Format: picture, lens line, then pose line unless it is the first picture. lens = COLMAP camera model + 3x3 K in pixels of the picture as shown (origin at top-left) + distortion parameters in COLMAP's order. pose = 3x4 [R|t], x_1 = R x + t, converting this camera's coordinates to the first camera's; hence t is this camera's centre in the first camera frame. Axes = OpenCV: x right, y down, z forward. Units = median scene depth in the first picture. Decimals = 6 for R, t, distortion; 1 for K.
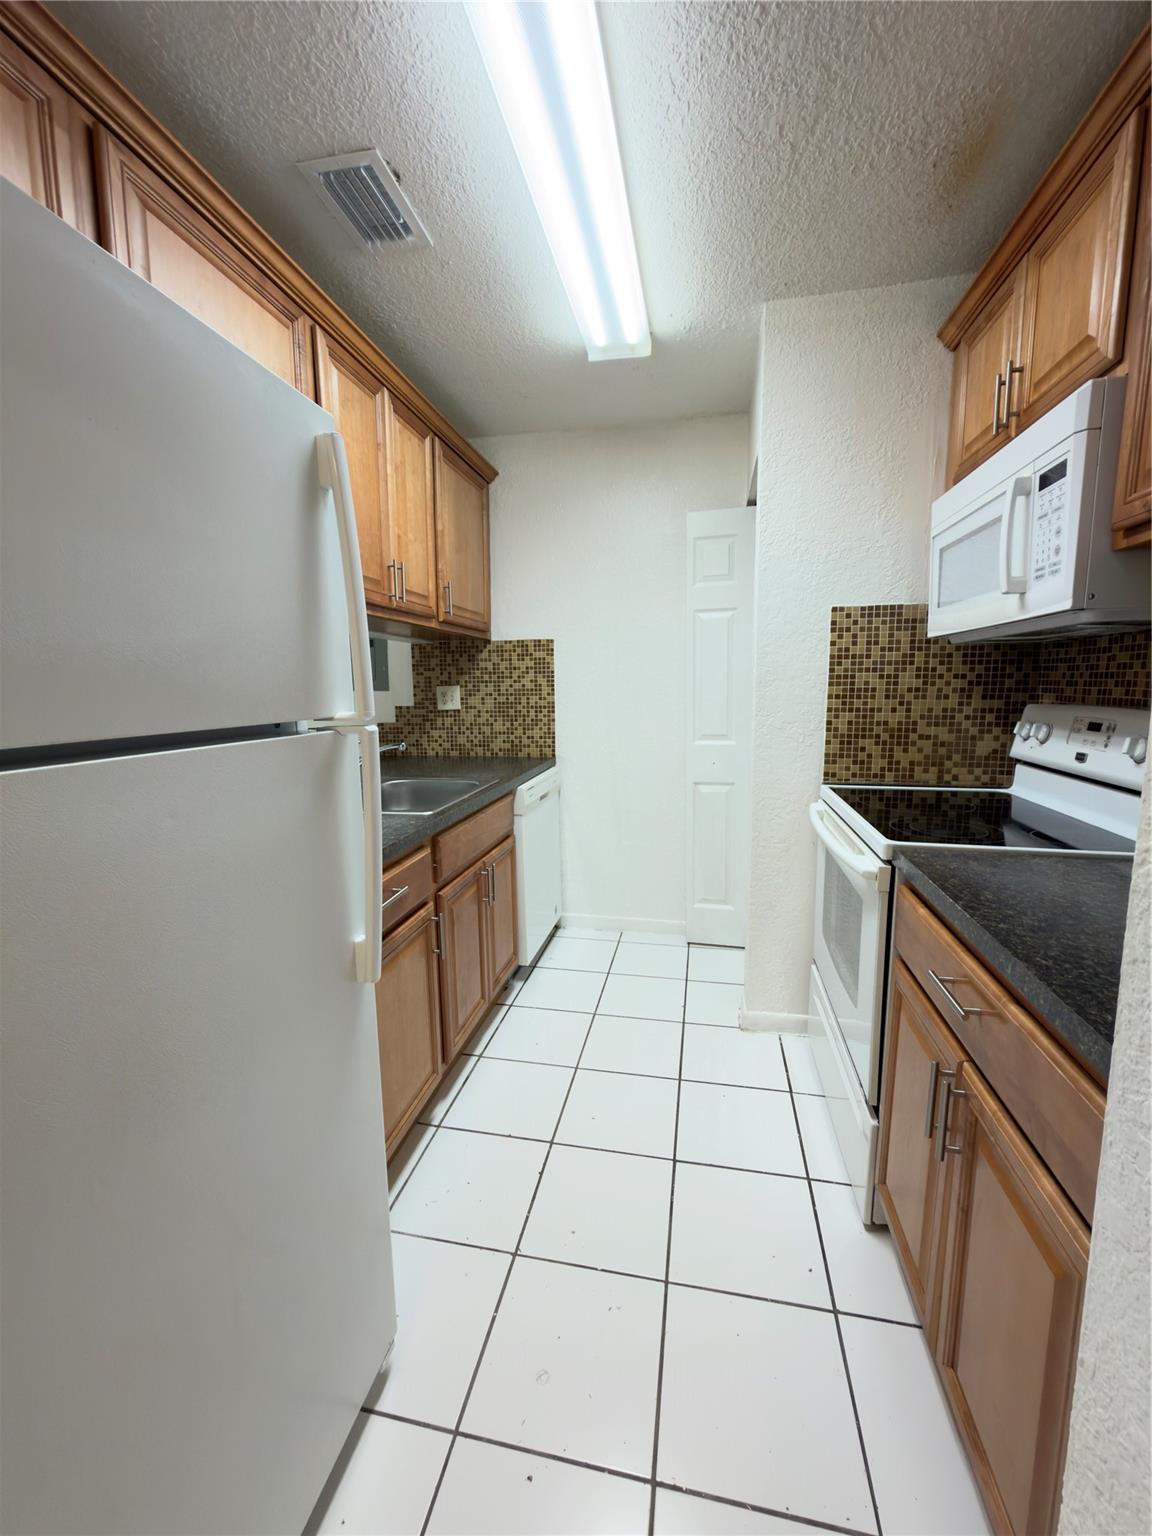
lens RADIAL K [[610.7, 0, 573.6], [0, 610.7, 768.4], [0, 0, 1]] dist [-0.002154, 0.000894]
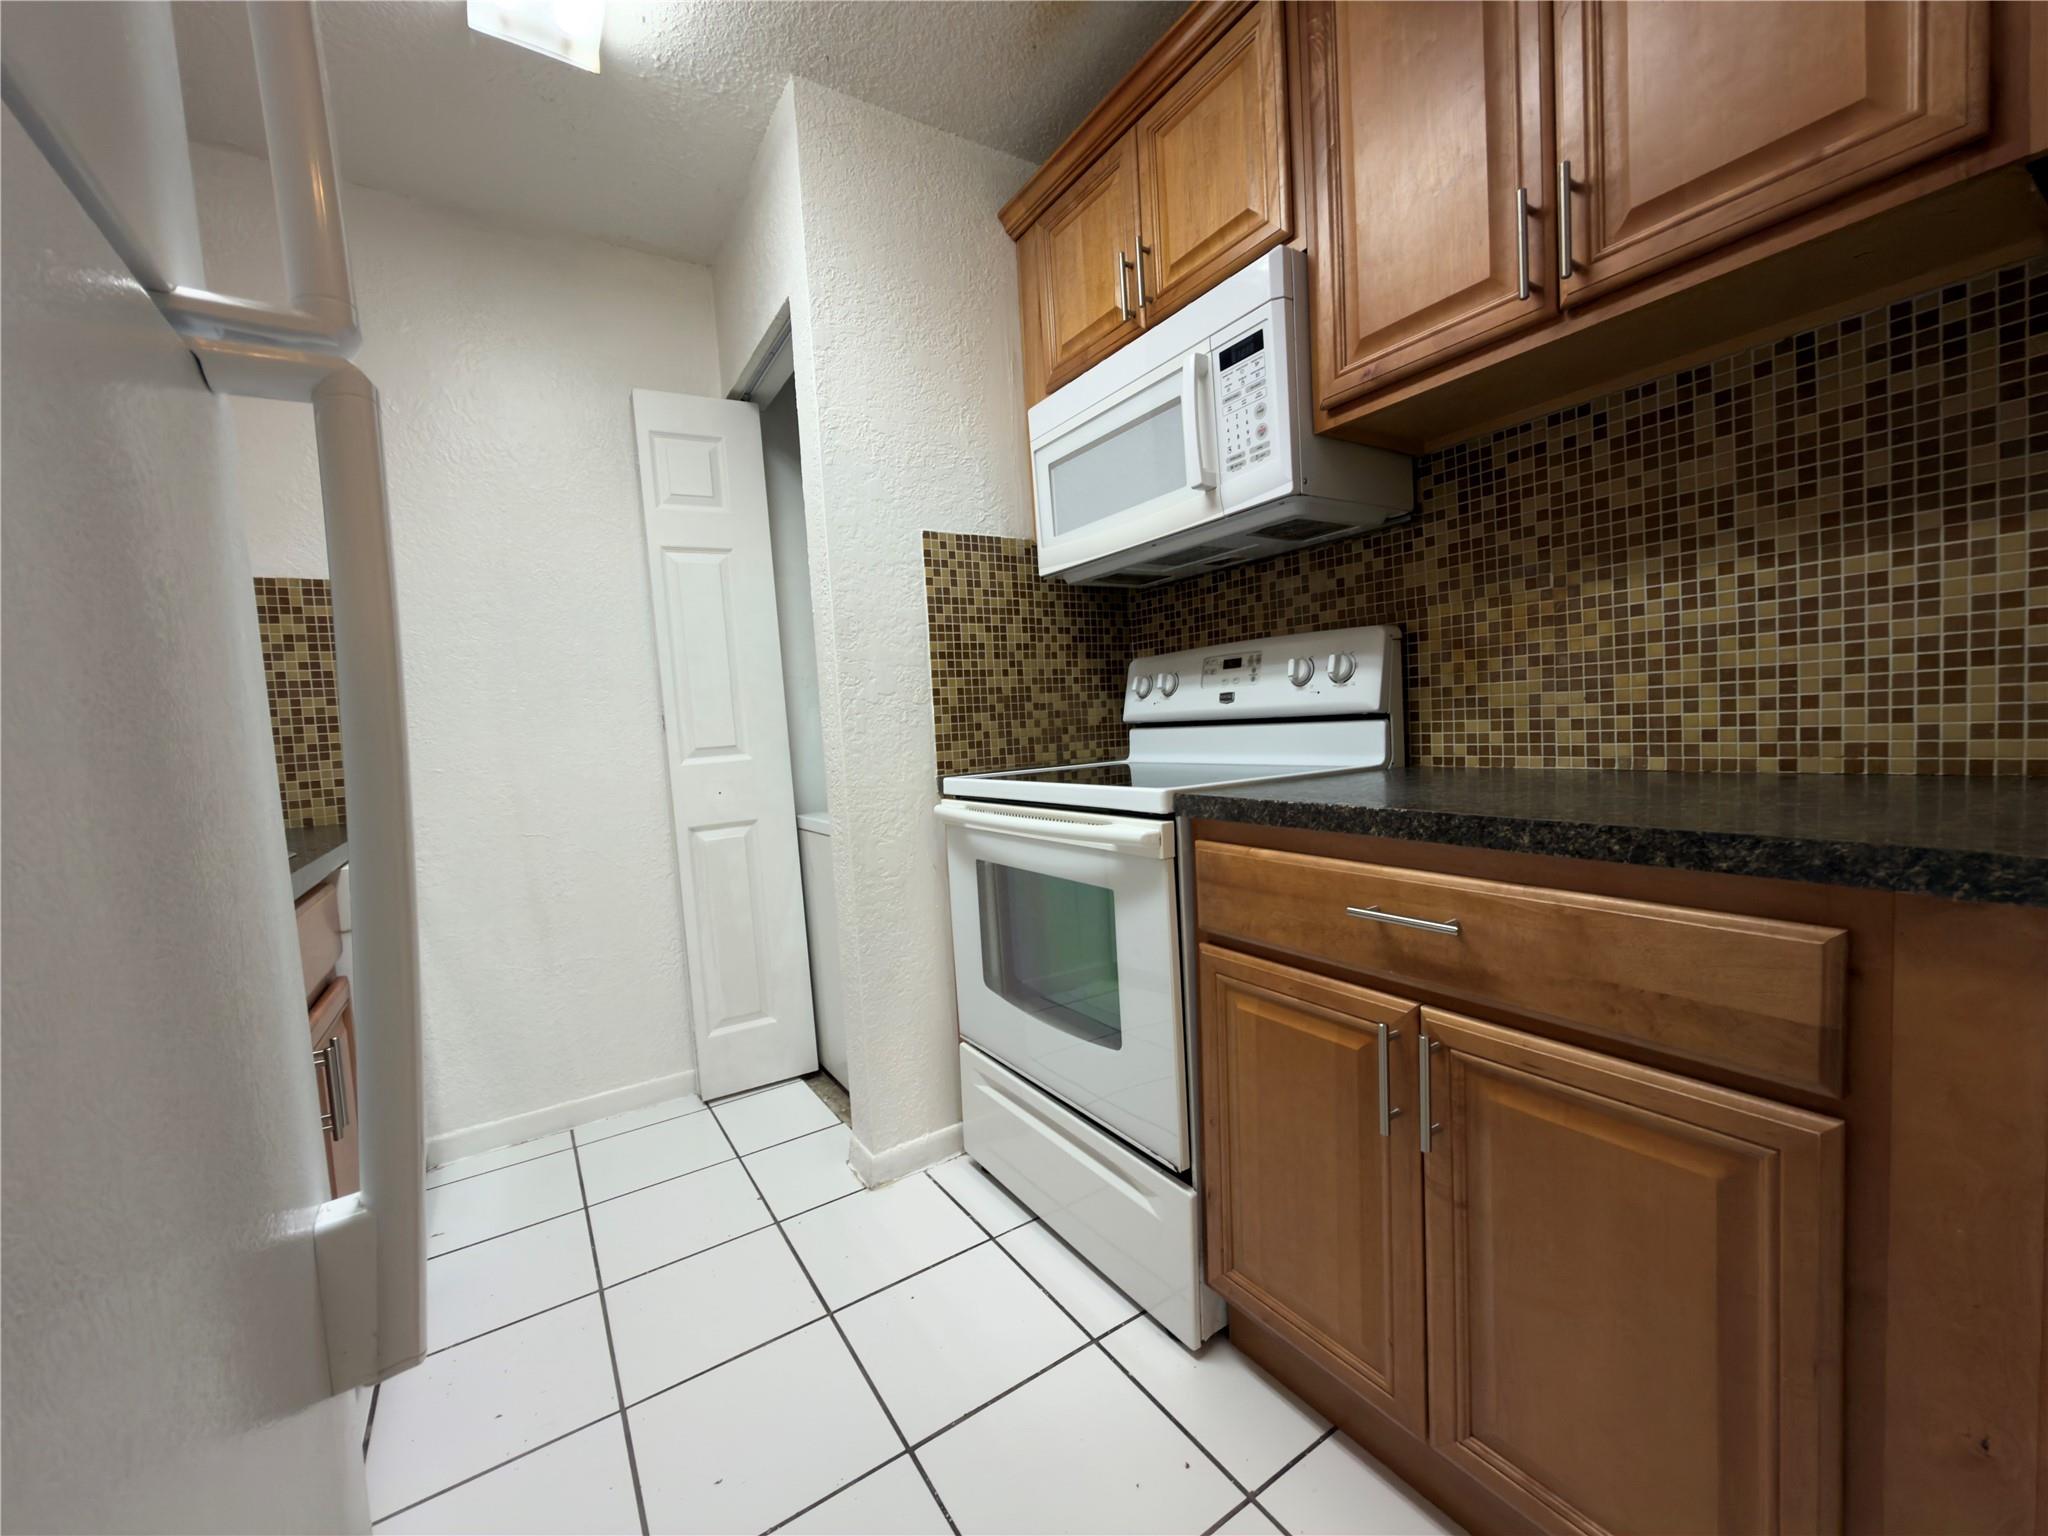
lens RADIAL K [[814.3, 0, 1021.0], [0, 814.3, 772.2], [0, 0, 1]] dist [-0.002154, 0.000894]
pose [[0.710273, -0.073171, 0.700113, -0.125463], [0.148744, 0.987726, -0.047673, 0.053356], [-0.688031, 0.137999, 0.712439, 0.185191]]
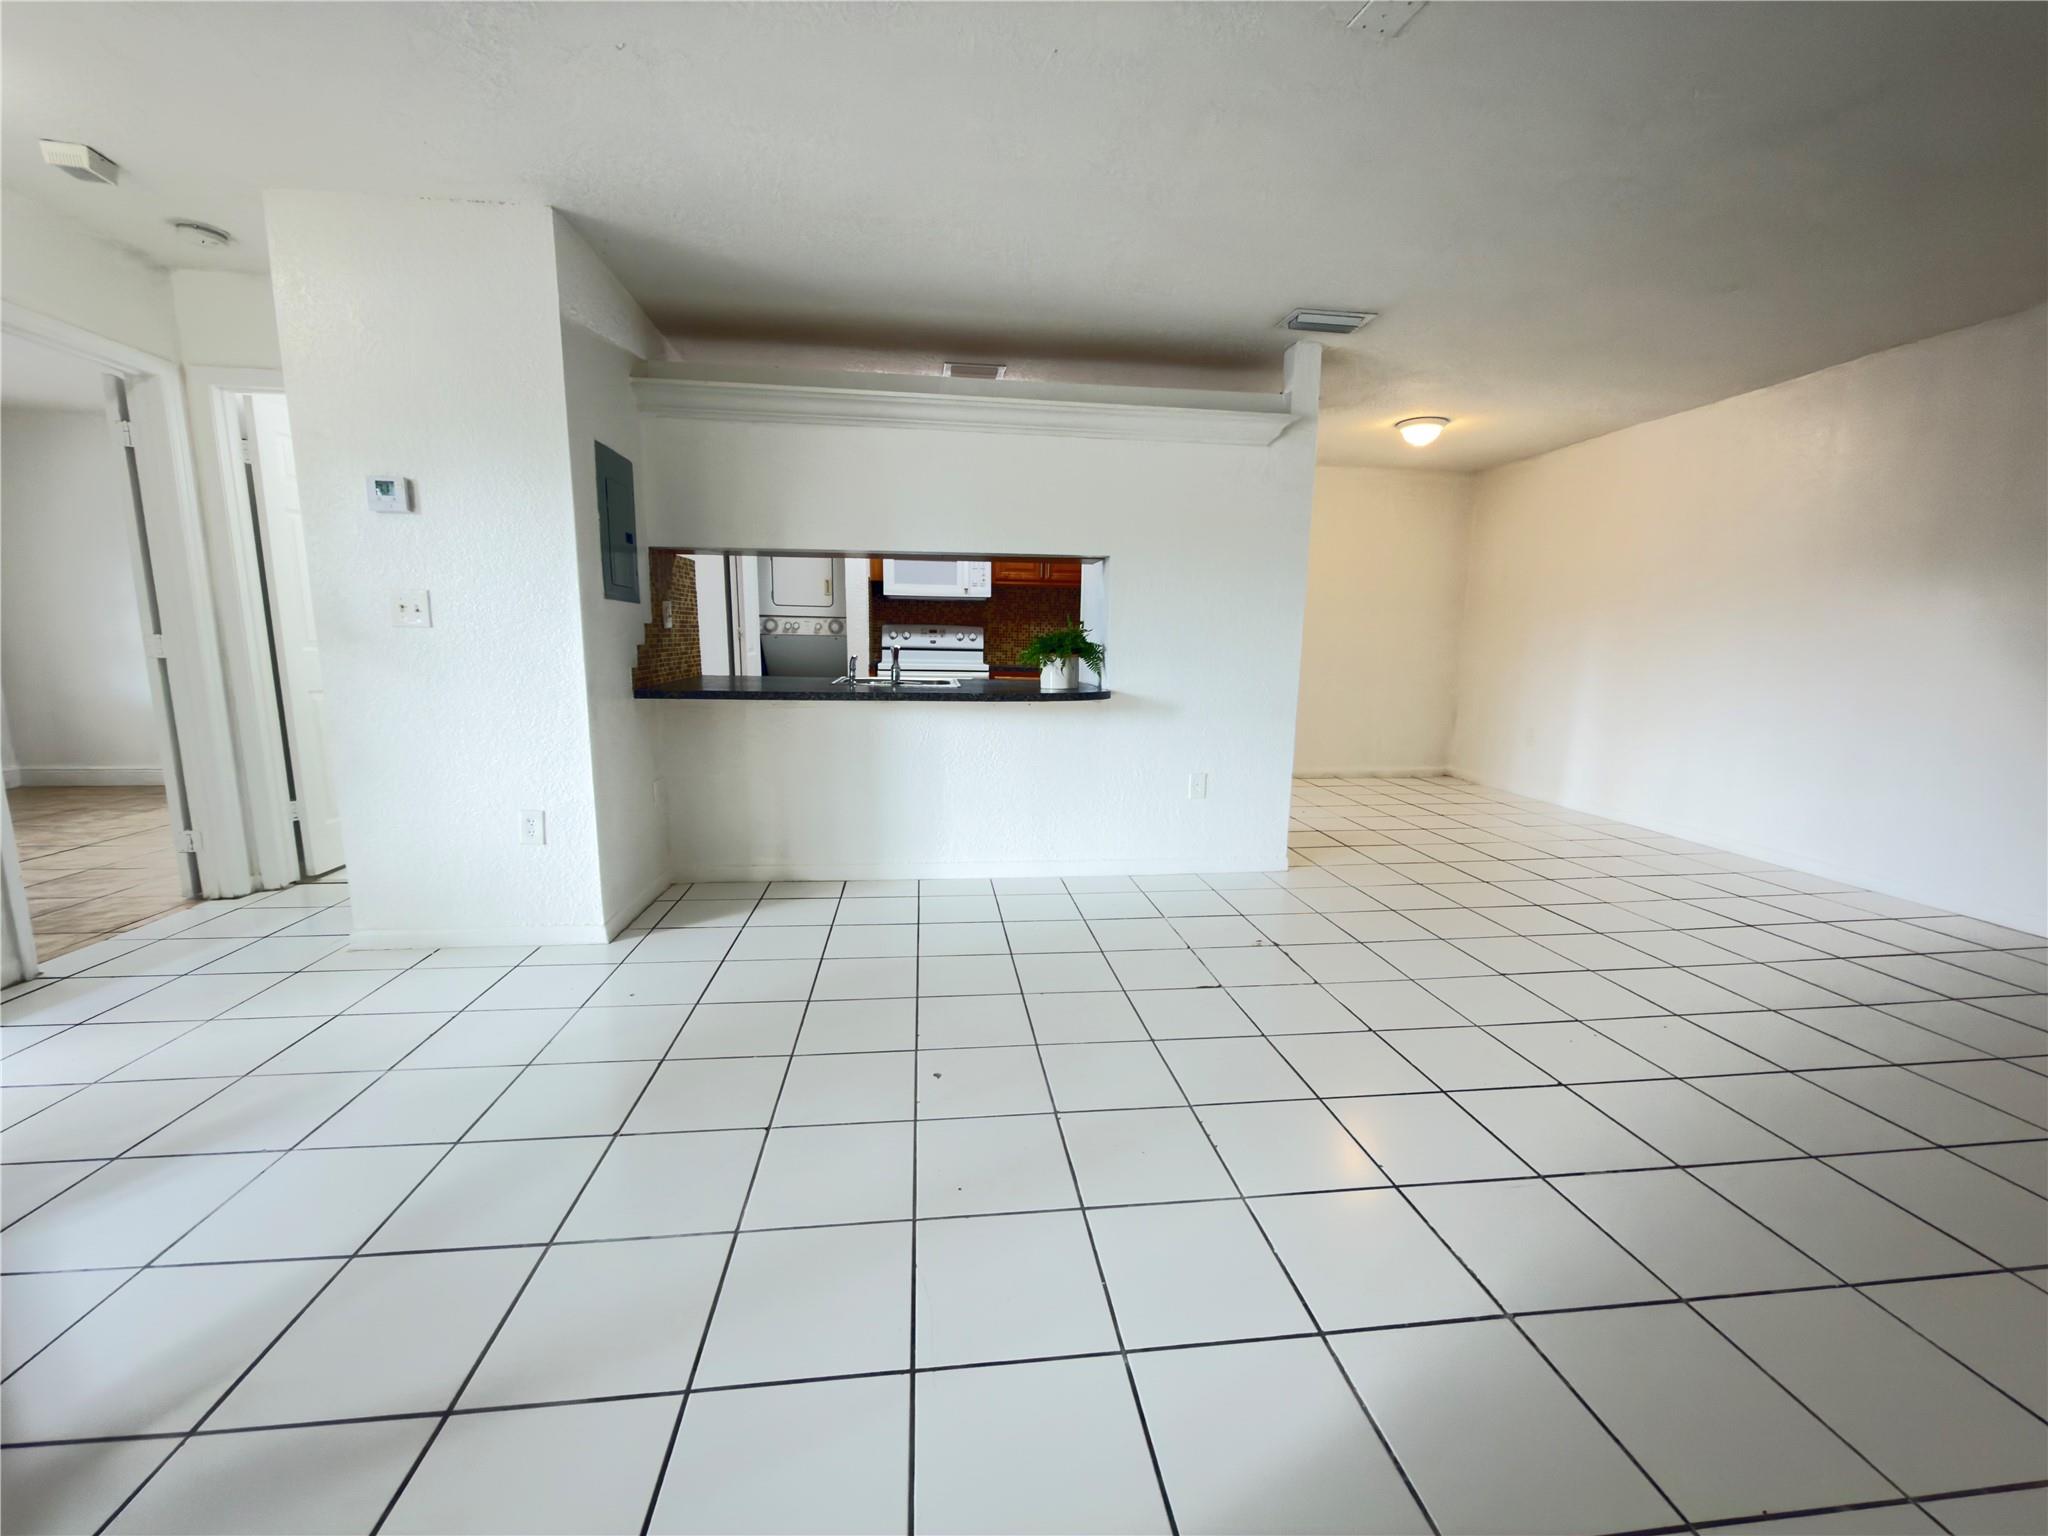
lens RADIAL K [[814.3, 0, 1013.1], [0, 814.3, 767.7], [0, 0, 1]] dist [-0.002154, 0.000894]
pose [[-0.316054, -0.148417, 0.937061, -1.596012], [0.117811, 0.973904, 0.193988, -0.074197], [-0.941398, 0.171707, -0.290321, 0.969688]]
